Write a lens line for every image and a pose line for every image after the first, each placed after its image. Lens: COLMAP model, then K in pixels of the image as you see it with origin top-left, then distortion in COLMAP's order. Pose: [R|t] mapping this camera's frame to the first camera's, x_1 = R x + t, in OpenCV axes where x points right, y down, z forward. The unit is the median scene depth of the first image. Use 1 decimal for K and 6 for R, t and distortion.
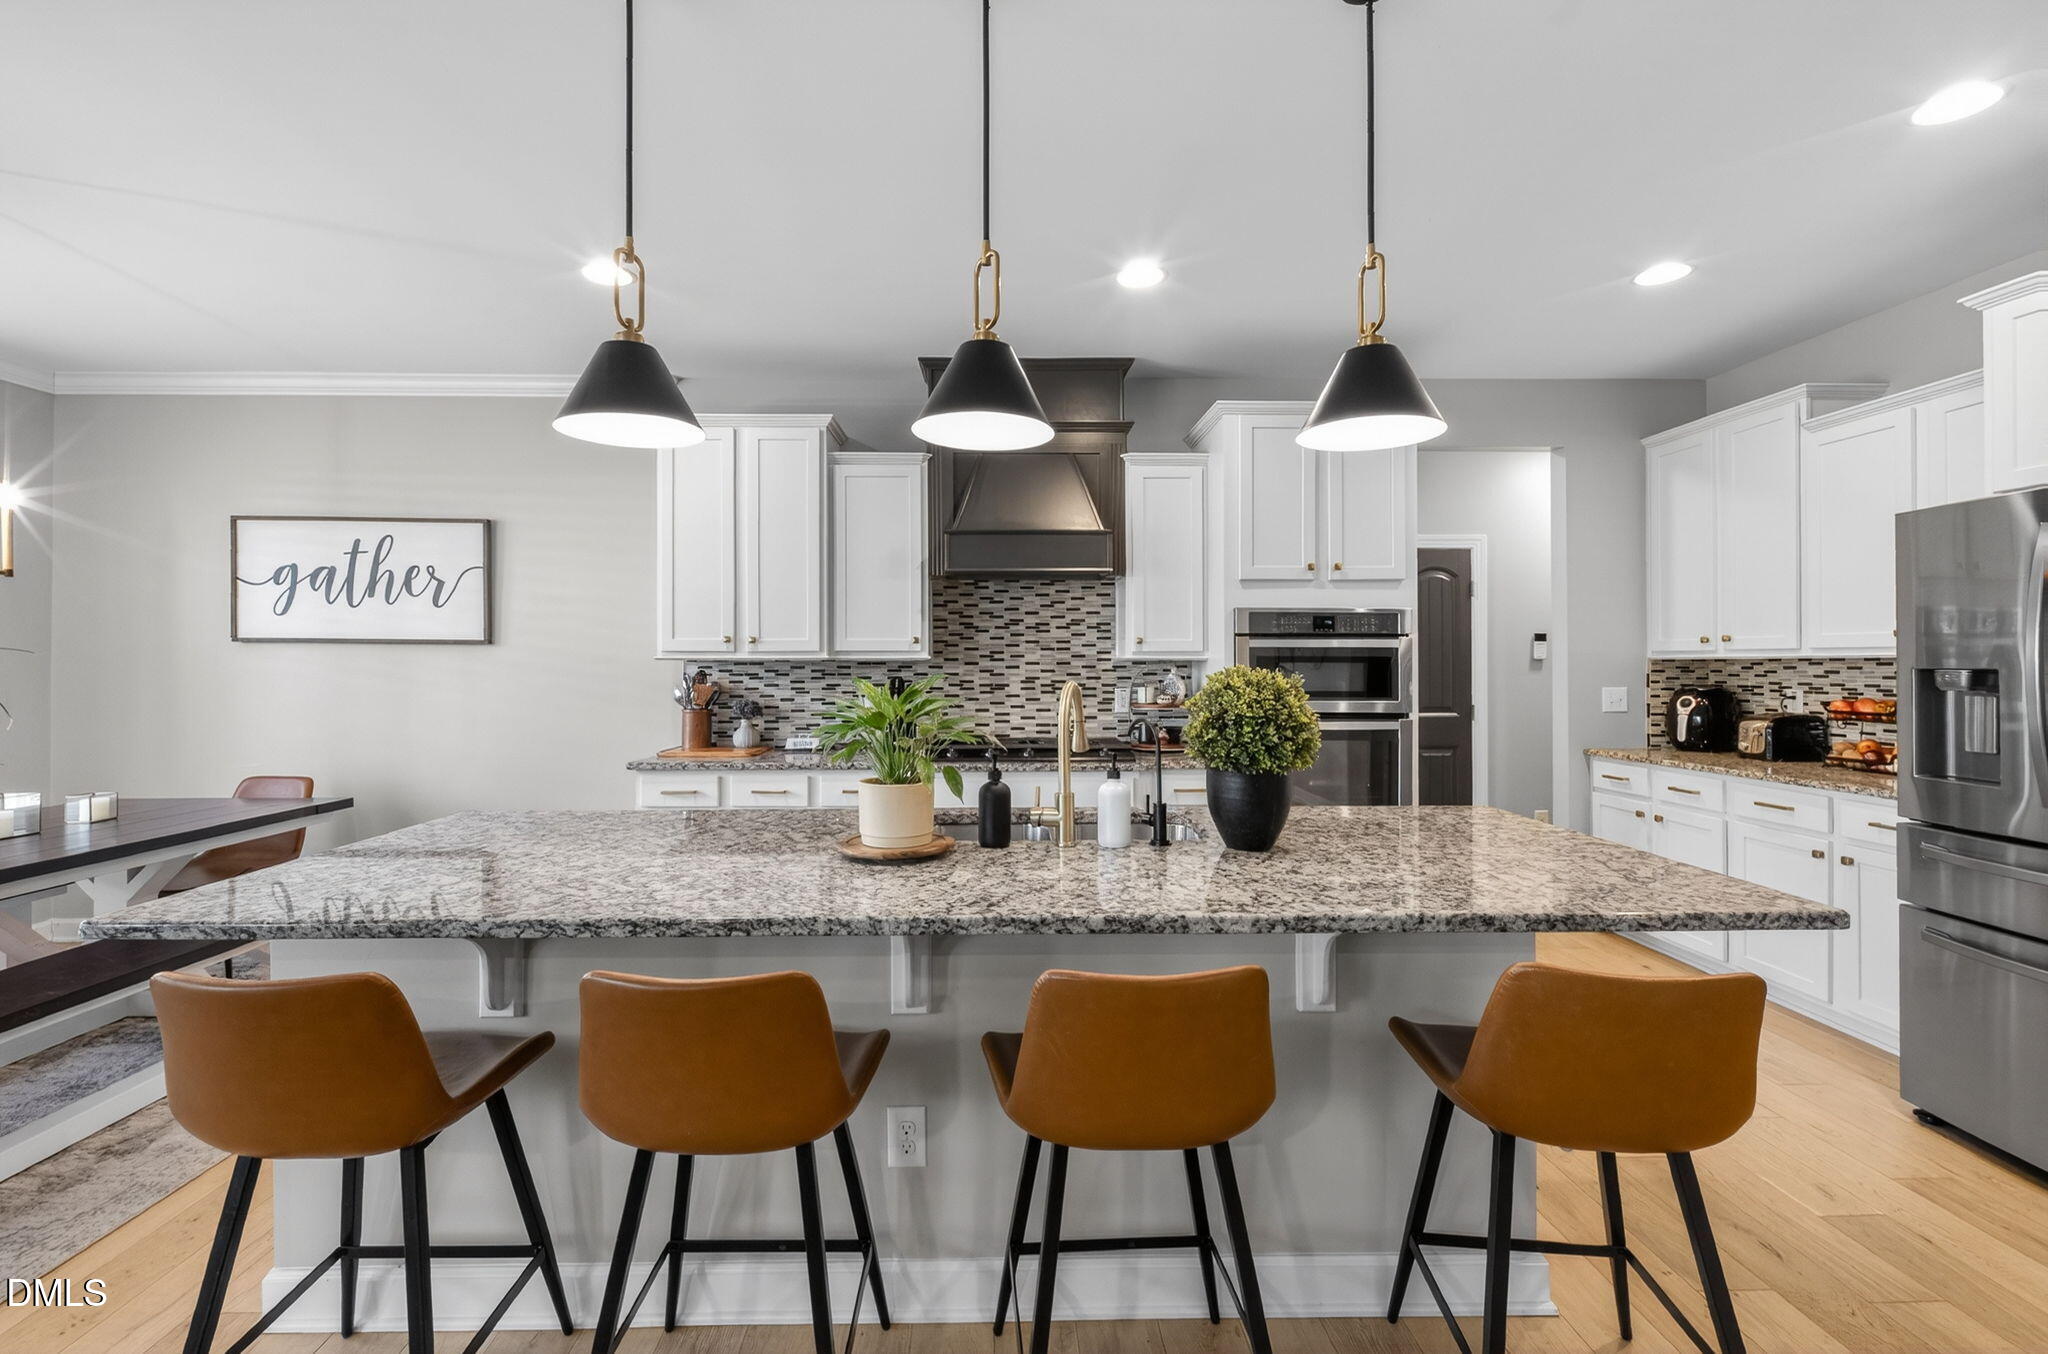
lens RADIAL K [[891.4, 0, 999.6], [0, 891.4, 658.3], [0, 0, 1]] dist [-0.000234, -0.000295]
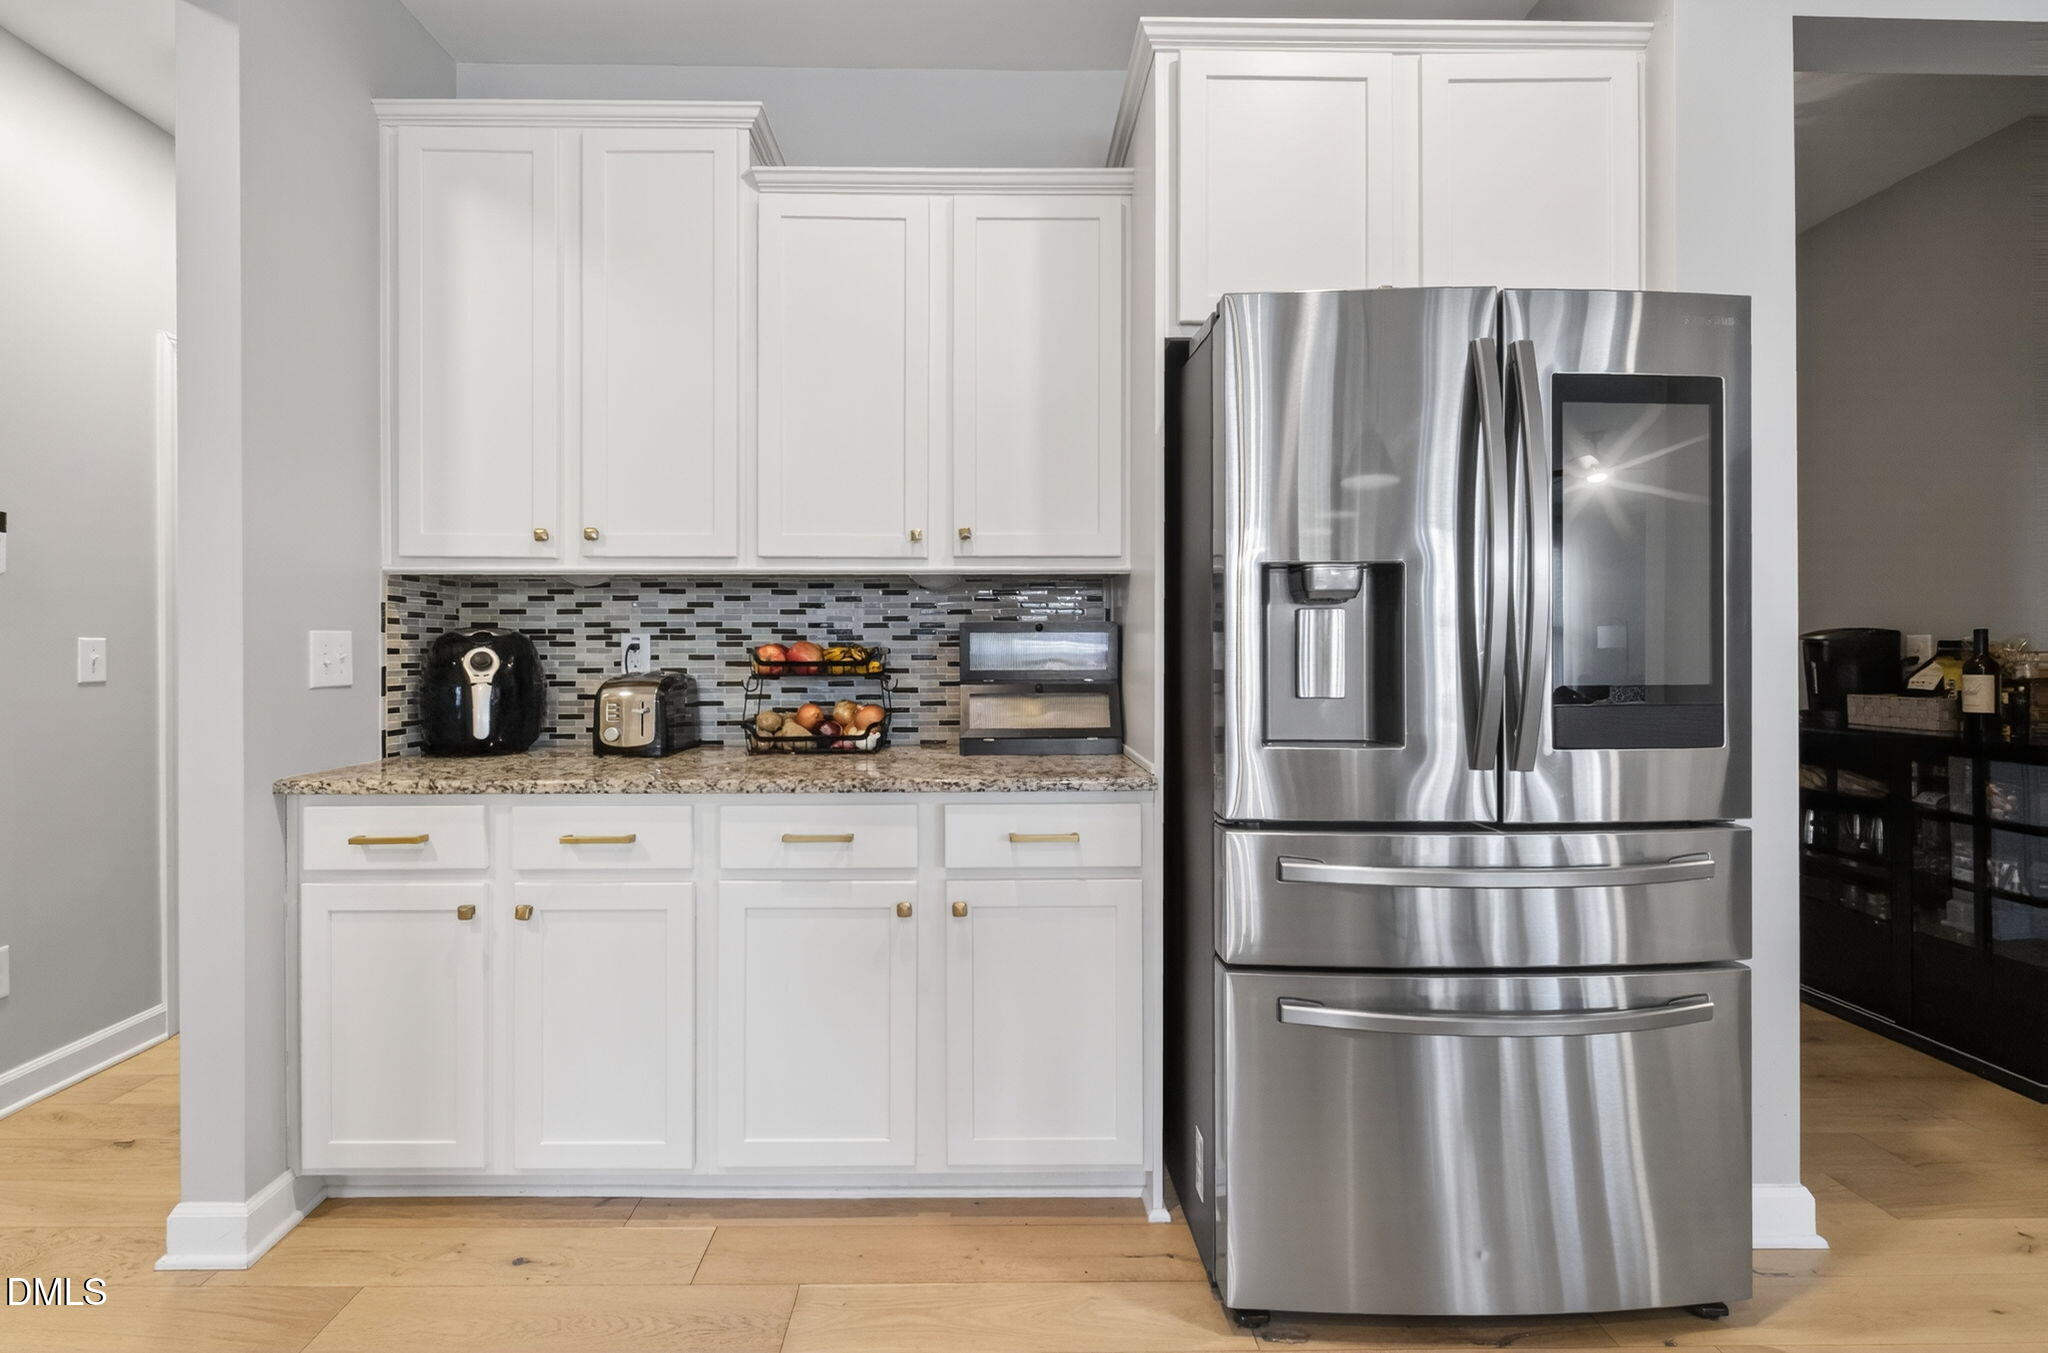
lens RADIAL K [[891.4, 0, 999.6], [0, 891.4, 657.8], [0, 0, 1]] dist [-0.000234, -0.000295]
pose [[-0.005198, -0.007158, 0.999961, 0.282257], [-0.006202, 0.999955, 0.007126, 0.045137], [-0.999967, -0.006165, -0.005242, 0.749561]]
